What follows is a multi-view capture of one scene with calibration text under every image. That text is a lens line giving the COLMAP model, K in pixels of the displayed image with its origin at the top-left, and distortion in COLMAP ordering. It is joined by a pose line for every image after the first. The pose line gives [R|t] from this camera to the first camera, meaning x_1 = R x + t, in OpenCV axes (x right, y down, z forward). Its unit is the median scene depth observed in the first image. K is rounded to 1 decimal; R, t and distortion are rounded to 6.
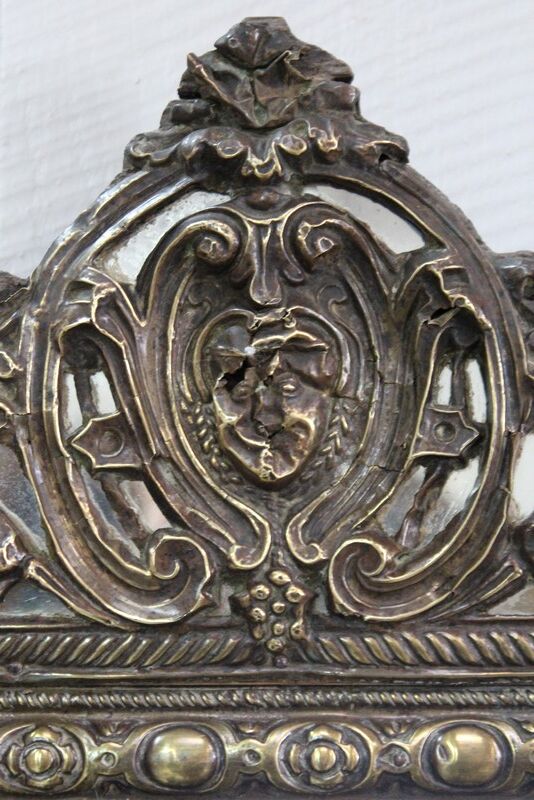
lens RADIAL K [[1962.9, 0, 266.7], [0, 1962.9, 369.6], [0, 0, 1]] dist [0.057627, -0.103819]
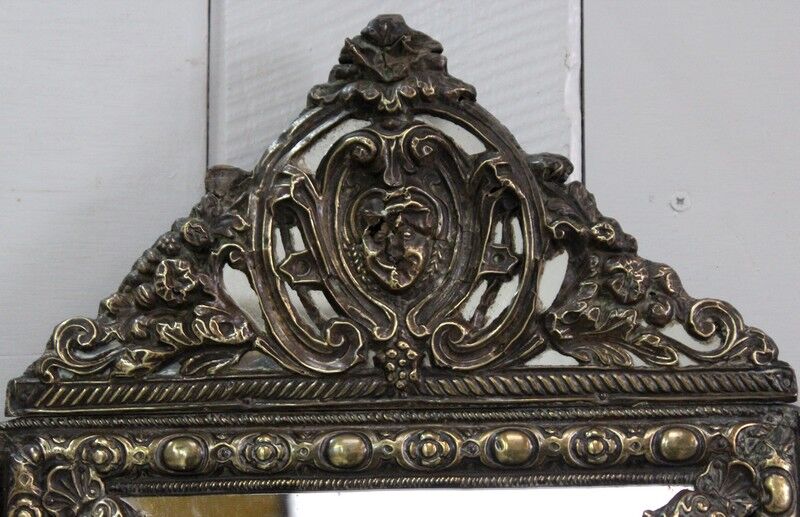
lens RADIAL K [[1872.8, 0, 400.0], [0, 1872.8, 258.5], [0, 0, 1]] dist [0.044909, -0.185007]
pose [[0.999748, -0.009495, 0.020340, -0.028024], [0.009416, 0.999948, 0.003969, 0.023521], [-0.020377, -0.003777, 0.999785, -0.624609]]
